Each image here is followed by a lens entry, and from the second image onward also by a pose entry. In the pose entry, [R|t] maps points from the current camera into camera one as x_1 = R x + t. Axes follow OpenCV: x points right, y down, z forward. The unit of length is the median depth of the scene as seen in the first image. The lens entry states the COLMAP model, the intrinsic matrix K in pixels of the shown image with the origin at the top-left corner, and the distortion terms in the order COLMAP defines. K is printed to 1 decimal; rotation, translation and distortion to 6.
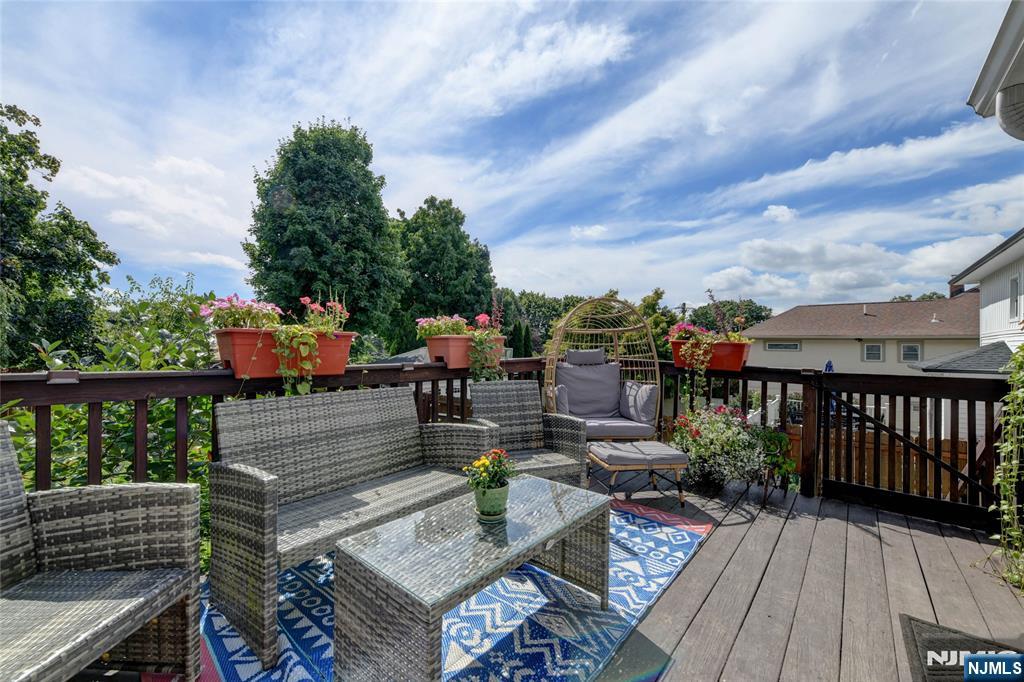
lens RADIAL K [[400.5, 0, 515.8], [0, 400.5, 344.1], [0, 0, 1]] dist [-0.013188, 0.000237]
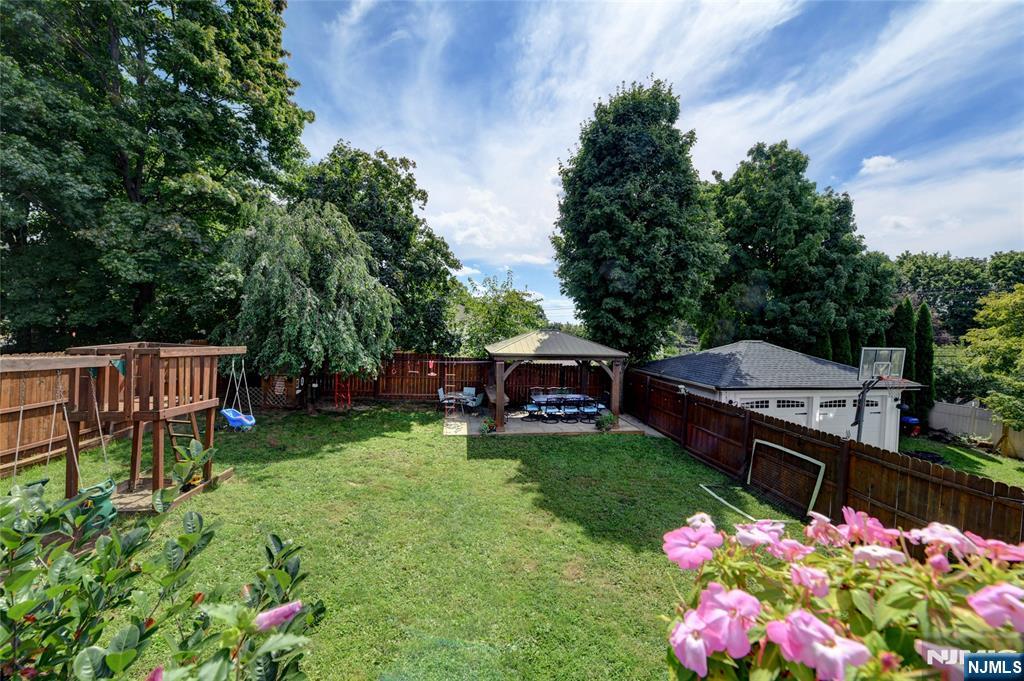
lens RADIAL K [[415.7, 0, 511.9], [0, 415.7, 340.9], [0, 0, 1]] dist [-0.017403, 0.000232]
pose [[0.739748, 0.023645, -0.672468, -0.028144], [-0.001641, 0.999443, 0.033337, -0.018658], [0.672882, -0.023557, 0.739375, 0.115441]]
